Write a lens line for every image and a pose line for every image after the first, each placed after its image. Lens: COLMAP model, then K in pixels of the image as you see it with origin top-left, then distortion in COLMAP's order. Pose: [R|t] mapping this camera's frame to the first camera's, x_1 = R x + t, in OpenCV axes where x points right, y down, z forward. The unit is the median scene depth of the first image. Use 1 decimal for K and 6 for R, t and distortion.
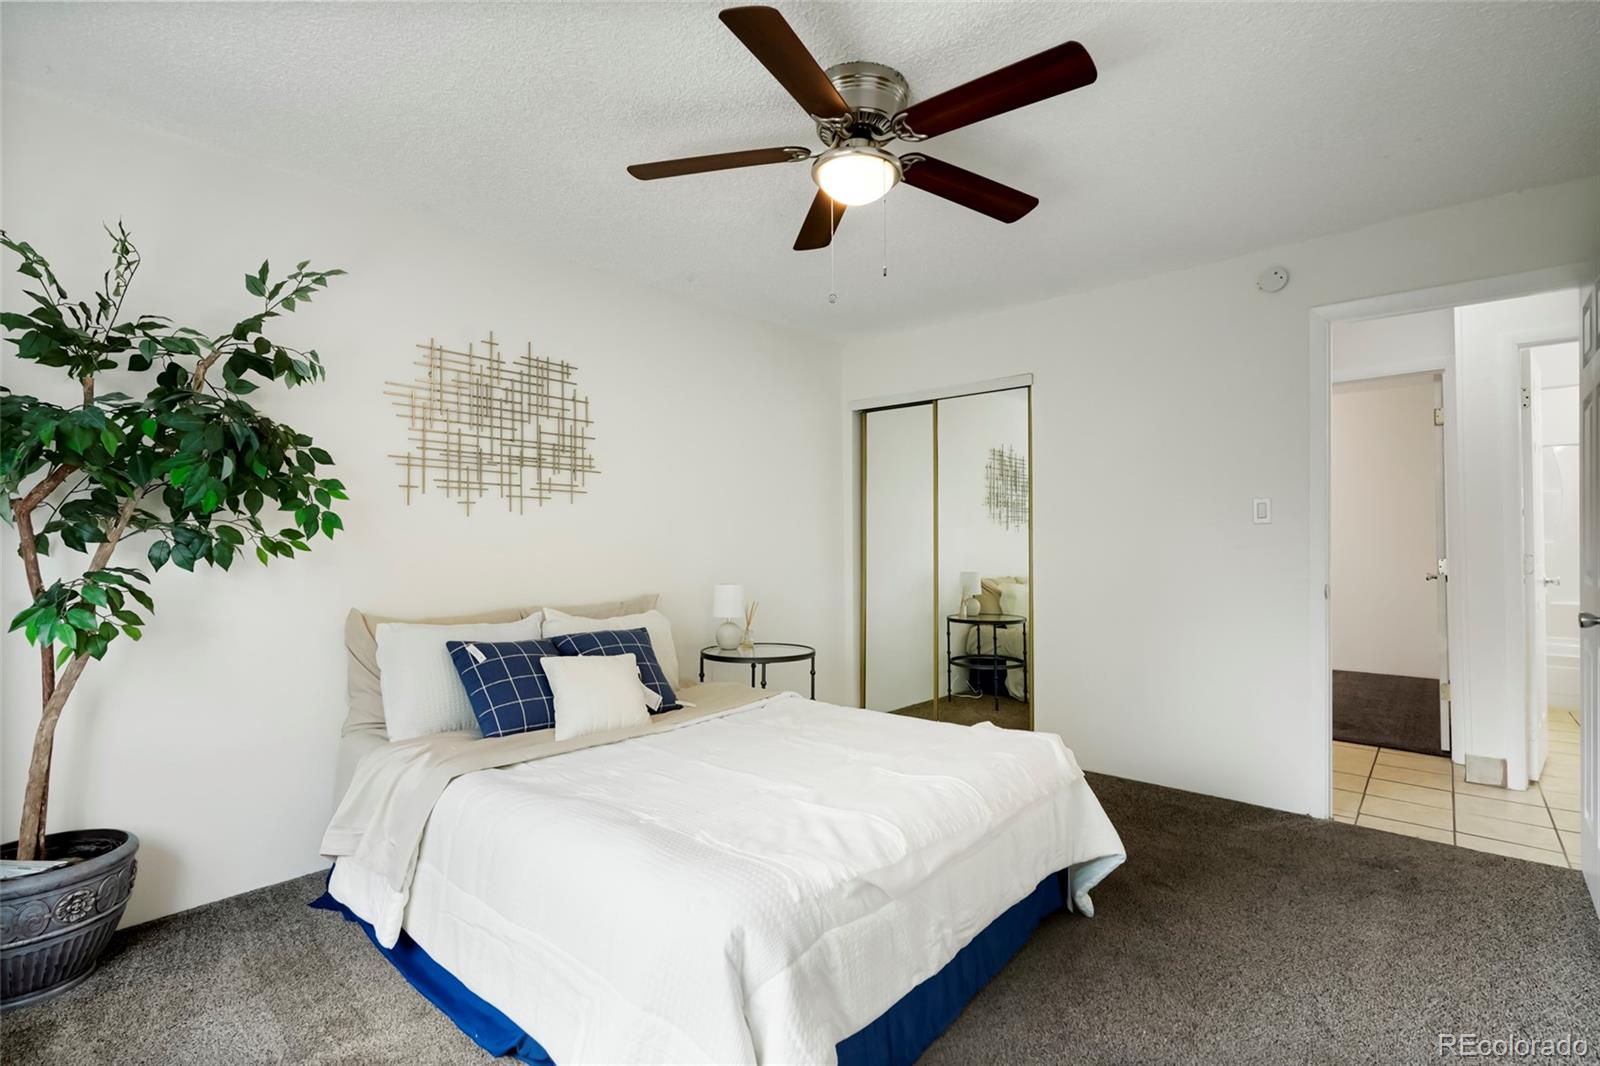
lens RADIAL K [[741.6, 0, 800.8], [0, 741.6, 538.1], [0, 0, 1]] dist [-0.010153, 0.002443]
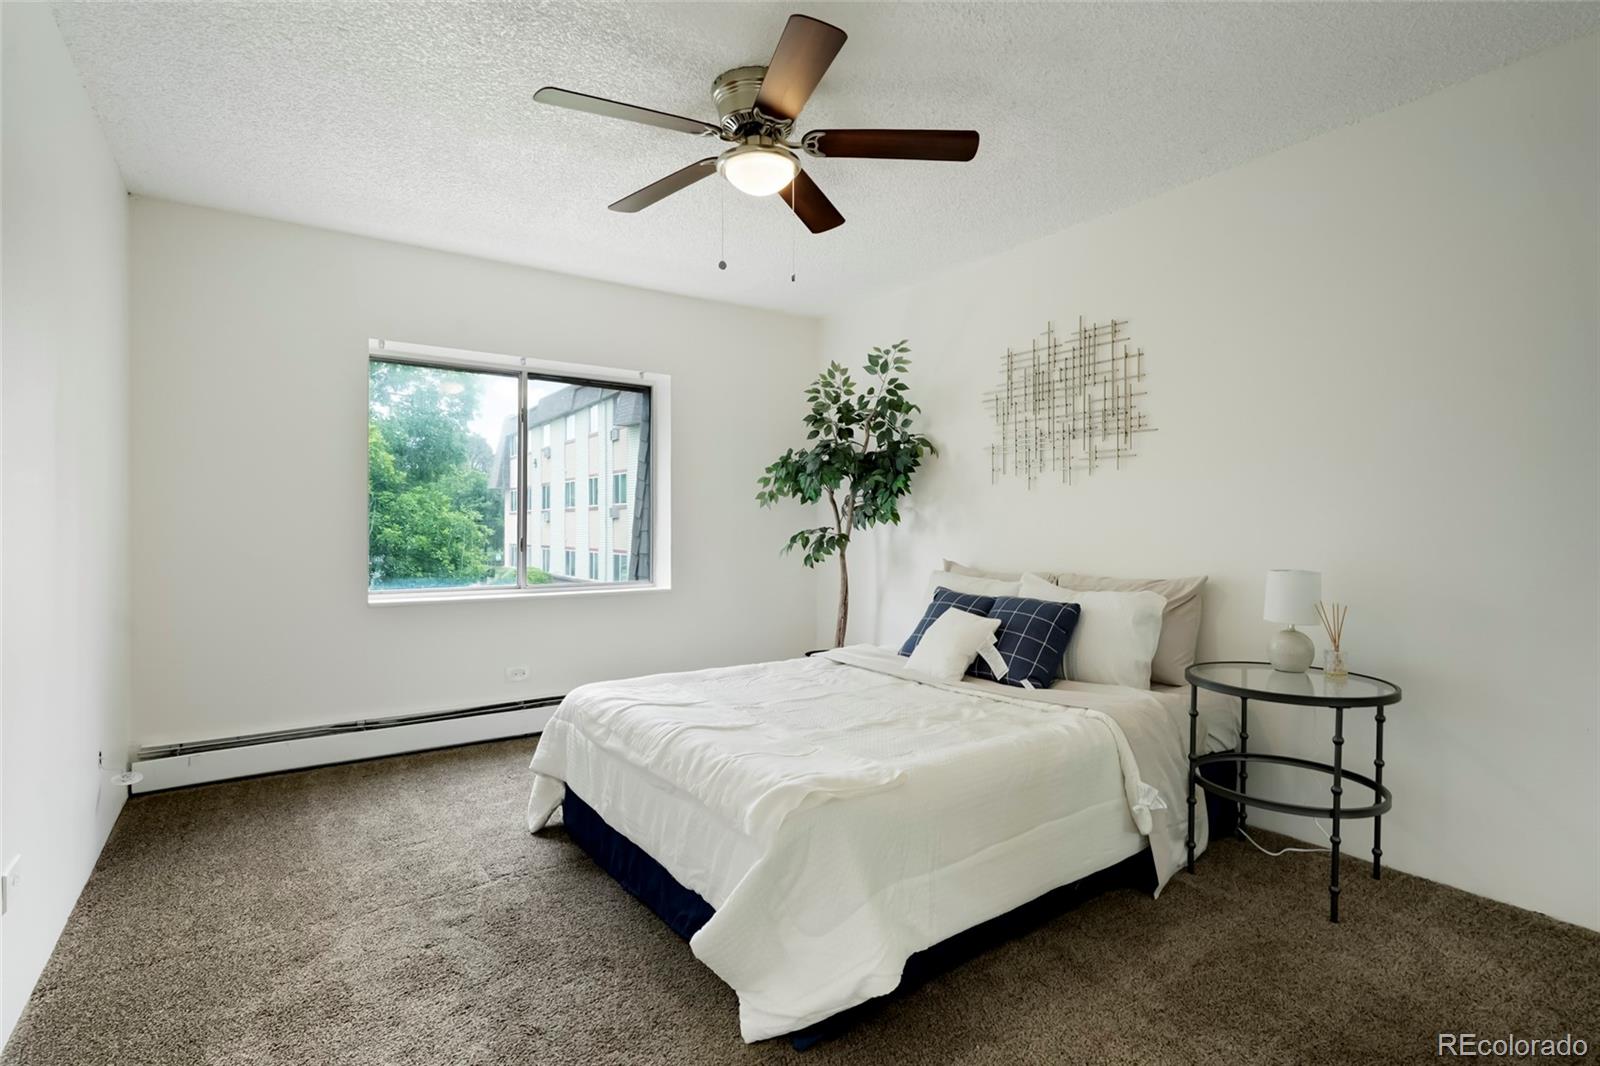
lens RADIAL K [[784.8, 0, 801.0], [0, 784.8, 531.5], [0, 0, 1]] dist [-0.008433, 0.002621]
pose [[-0.240184, 0.010621, -0.970669, 0.770167], [0.012029, 0.999896, 0.007964, 0.019457], [0.970653, -0.009763, -0.240287, 0.872142]]
